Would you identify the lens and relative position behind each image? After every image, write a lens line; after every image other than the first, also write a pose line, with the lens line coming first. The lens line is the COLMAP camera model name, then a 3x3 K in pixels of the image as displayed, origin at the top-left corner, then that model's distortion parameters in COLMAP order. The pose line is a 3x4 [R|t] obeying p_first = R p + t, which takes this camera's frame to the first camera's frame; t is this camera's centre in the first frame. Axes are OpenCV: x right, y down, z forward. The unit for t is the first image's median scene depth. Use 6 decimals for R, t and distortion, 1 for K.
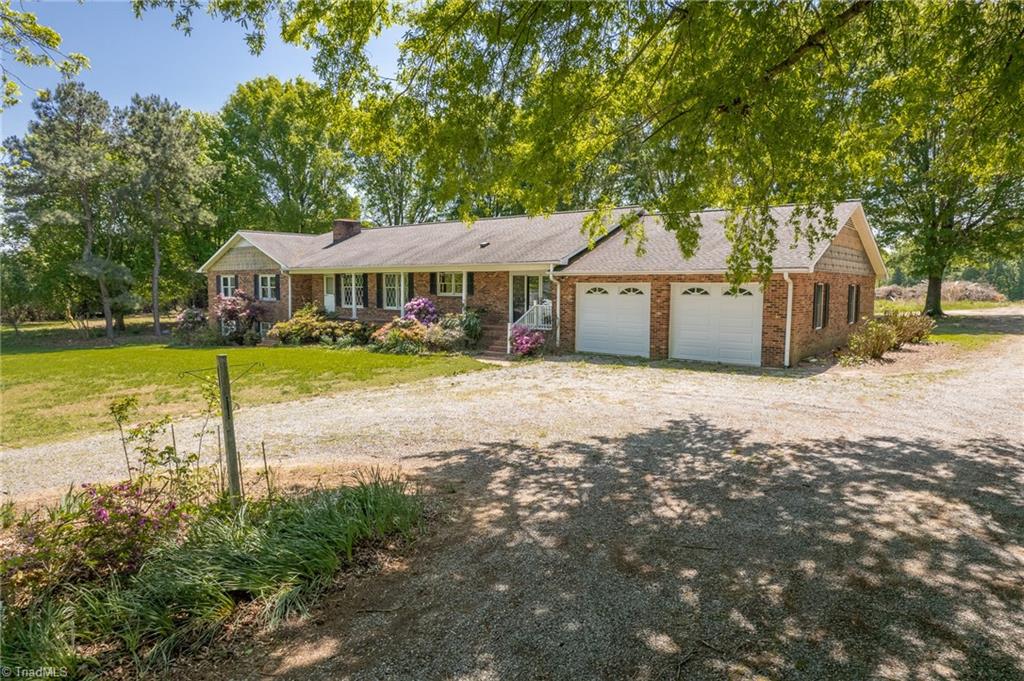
lens RADIAL K [[654.9, 0, 517.2], [0, 654.9, 342.0], [0, 0, 1]] dist [-0.075798, 0.066145]
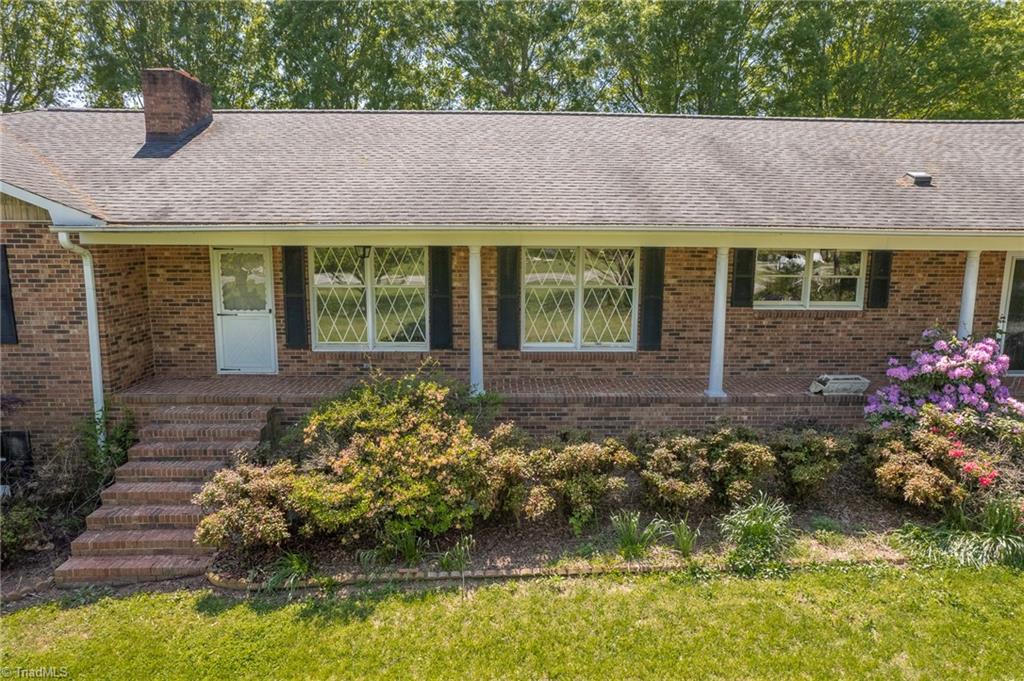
lens RADIAL K [[654.9, 0, 517.2], [0, 654.9, 342.0], [0, 0, 1]] dist [-0.075798, 0.066145]
pose [[0.751636, -0.103842, 0.651353, -0.398213], [0.055820, 0.994001, 0.094055, -0.081139], [-0.657212, -0.034337, 0.752923, 0.694032]]
